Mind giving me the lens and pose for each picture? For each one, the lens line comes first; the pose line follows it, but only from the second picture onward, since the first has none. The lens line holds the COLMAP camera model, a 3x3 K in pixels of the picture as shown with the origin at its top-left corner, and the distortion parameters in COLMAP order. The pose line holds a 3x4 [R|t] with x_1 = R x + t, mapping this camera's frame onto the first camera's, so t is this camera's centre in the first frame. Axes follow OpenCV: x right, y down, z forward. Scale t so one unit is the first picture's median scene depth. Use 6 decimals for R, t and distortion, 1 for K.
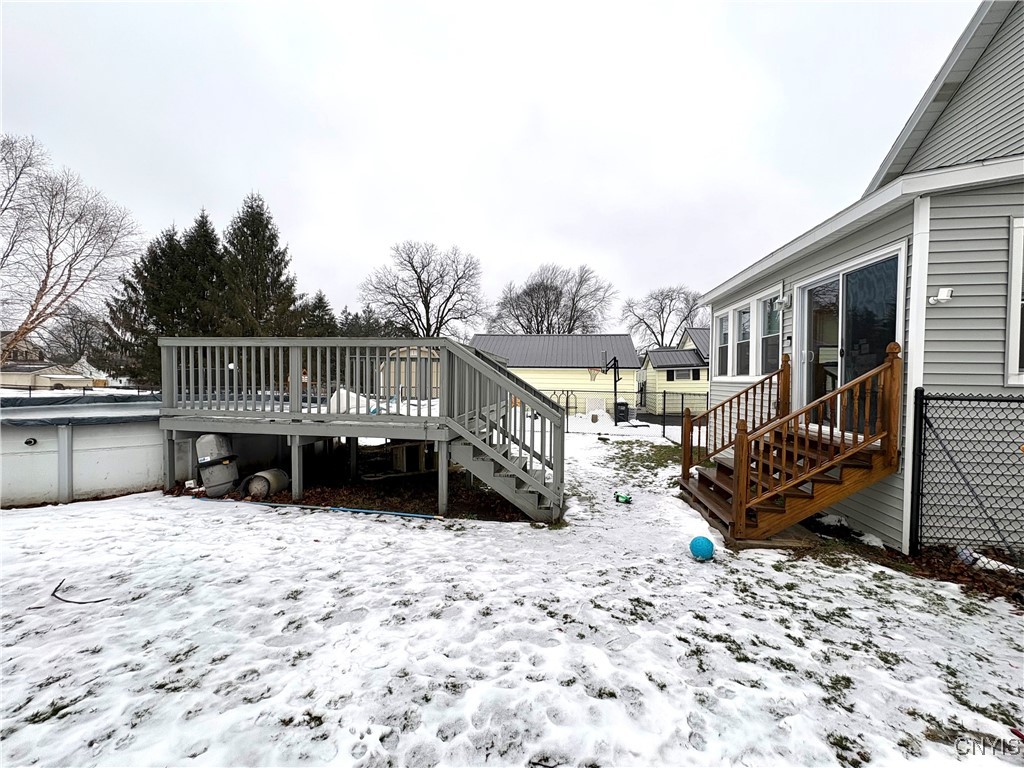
lens RADIAL K [[408.3, 0, 512.3], [0, 408.3, 386.9], [0, 0, 1]] dist [-0.002371, 0.000685]
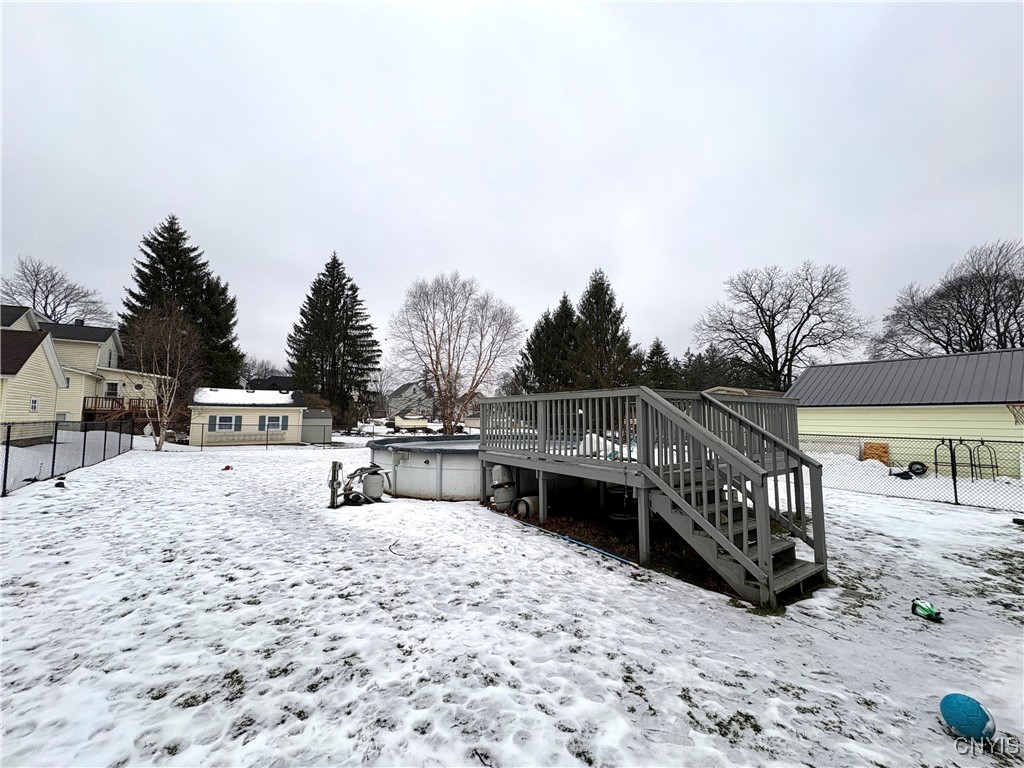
lens RADIAL K [[408.3, 0, 509.0], [0, 408.3, 384.1], [0, 0, 1]] dist [-0.002371, 0.000685]
pose [[0.679245, -0.072385, -0.730333, 0.337622], [-0.006788, 0.994462, -0.104877, -0.014367], [0.733880, 0.076195, 0.674992, 0.050270]]
